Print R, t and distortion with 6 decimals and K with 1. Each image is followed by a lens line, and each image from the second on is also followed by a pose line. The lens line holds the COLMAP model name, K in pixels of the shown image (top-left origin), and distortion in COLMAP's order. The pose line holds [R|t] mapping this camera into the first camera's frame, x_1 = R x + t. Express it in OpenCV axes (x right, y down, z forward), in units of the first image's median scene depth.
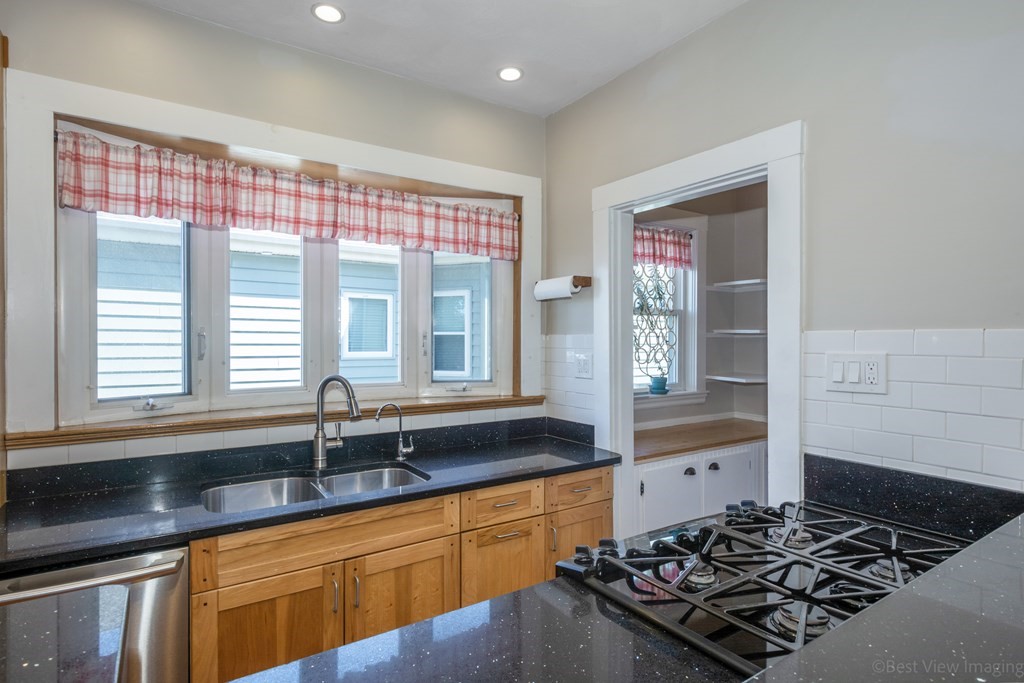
lens RADIAL K [[522.9, 0, 496.1], [0, 522.9, 342.5], [0, 0, 1]] dist [0.002776, 0.000119]
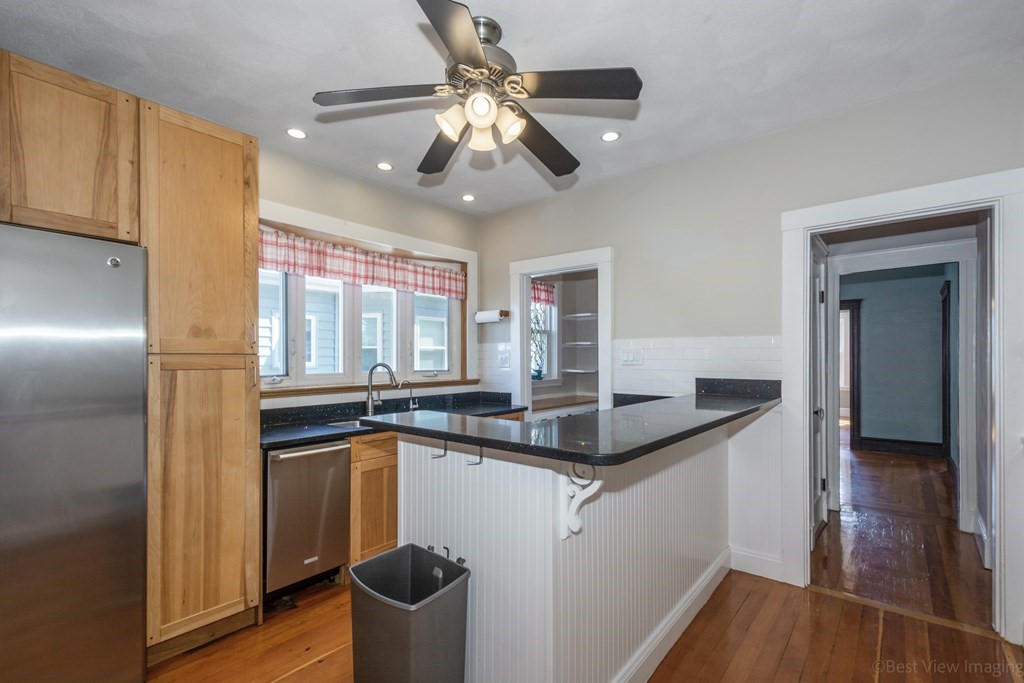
lens RADIAL K [[444.0, 0, 512.9], [0, 444.0, 357.2], [0, 0, 1]] dist [0.010765, 0.000045]
pose [[0.952543, -0.004006, 0.304378, -0.273551], [0.004584, 0.999989, -0.001185, 0.036431], [-0.304370, 0.002524, 0.952551, -0.467794]]
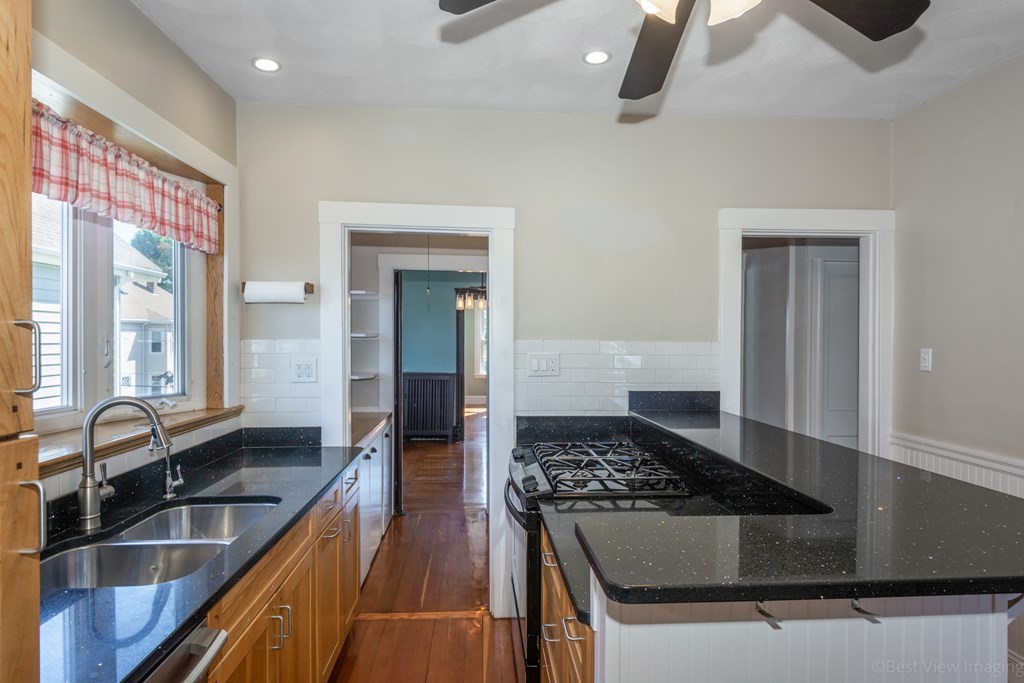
lens RADIAL K [[567.2, 0, 534.4], [0, 567.2, 344.5], [0, 0, 1]] dist [0.018640, -0.000170]
pose [[0.480324, -0.006671, 0.877066, -0.600132], [0.000402, 0.999973, 0.007386, -0.014149], [-0.877091, -0.003195, 0.480314, 0.073665]]
